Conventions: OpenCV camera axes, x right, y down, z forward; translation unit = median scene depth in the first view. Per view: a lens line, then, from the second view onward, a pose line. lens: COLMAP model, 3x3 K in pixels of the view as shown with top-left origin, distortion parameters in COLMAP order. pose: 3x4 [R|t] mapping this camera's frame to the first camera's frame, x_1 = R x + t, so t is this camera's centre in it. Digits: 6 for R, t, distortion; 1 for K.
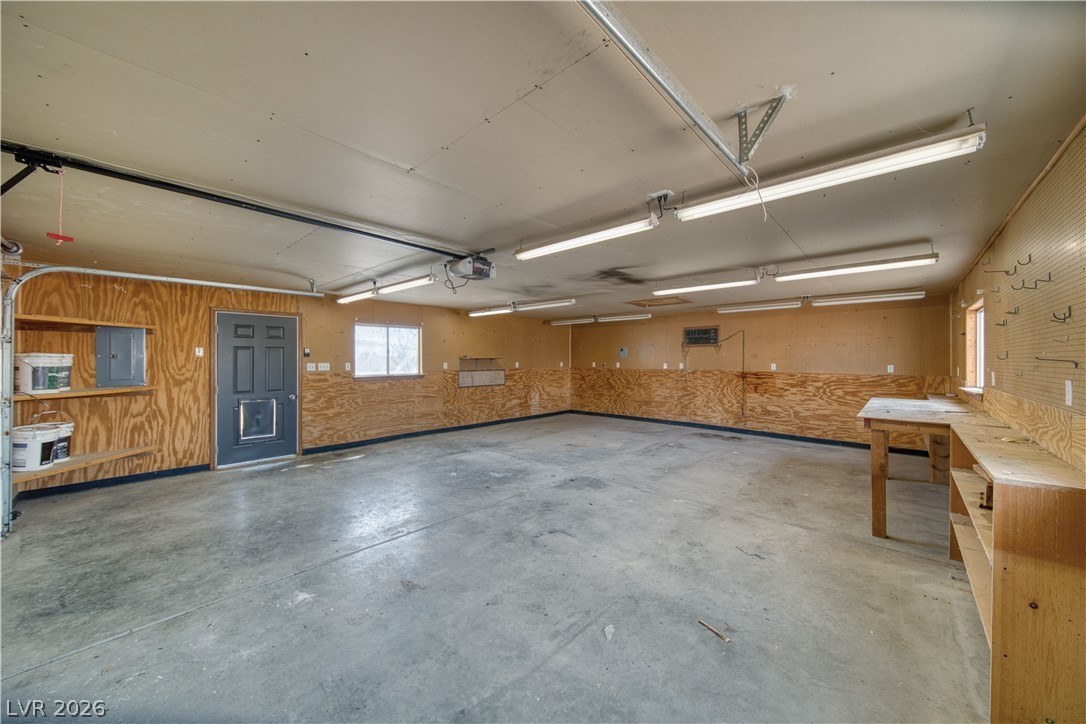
lens RADIAL K [[391.7, 0, 538.9], [0, 391.7, 360.3], [0, 0, 1]] dist [-0.000427, -0.003040]
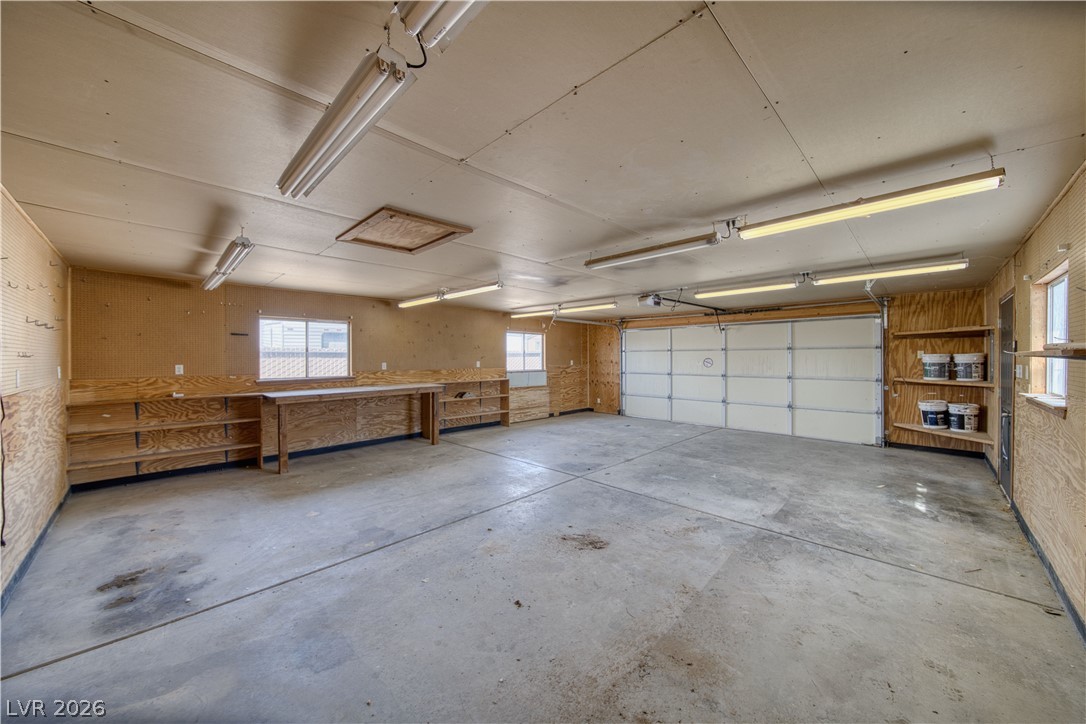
lens RADIAL K [[385.1, 0, 546.9], [0, 385.1, 358.9], [0, 0, 1]] dist [-0.001436, -0.000326]
pose [[-0.999813, -0.002536, 0.019183, 0.128496], [-0.002370, 0.999960, 0.008668, -0.004773], [-0.019205, 0.008621, -0.999778, 1.468649]]
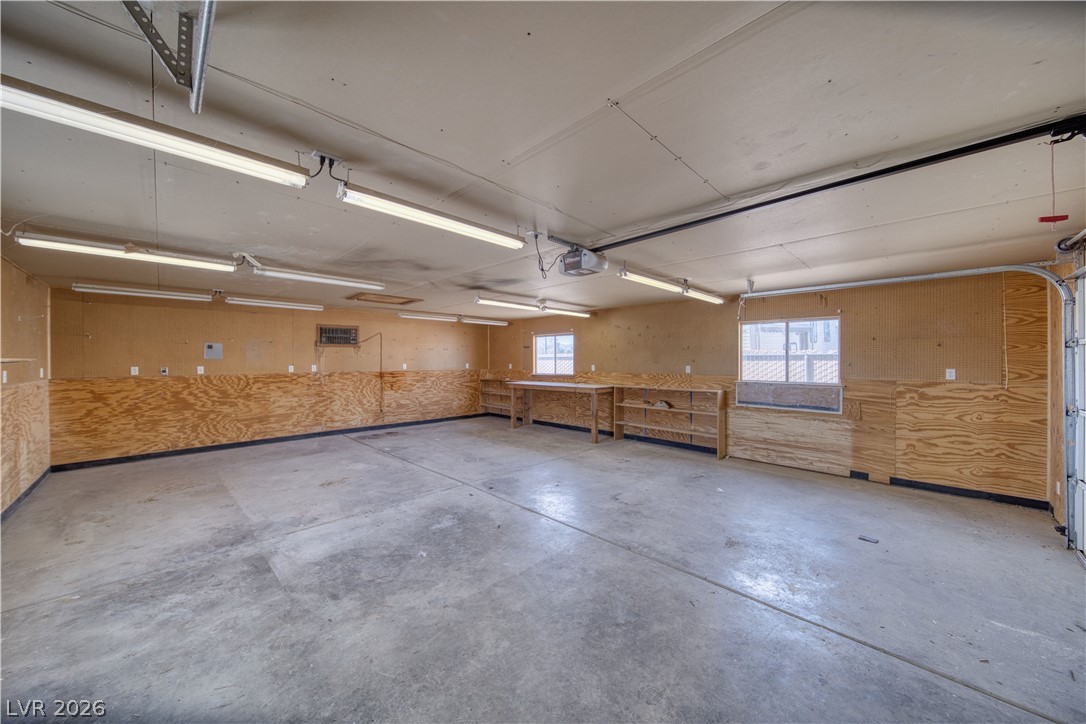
lens RADIAL K [[385.1, 0, 546.9], [0, 385.1, 358.9], [0, 0, 1]] dist [-0.001436, -0.000326]
pose [[0.022837, -0.001864, 0.999737, -0.605353], [0.004452, 0.999989, 0.001763, -0.006791], [-0.999729, 0.004411, 0.022845, 0.599348]]
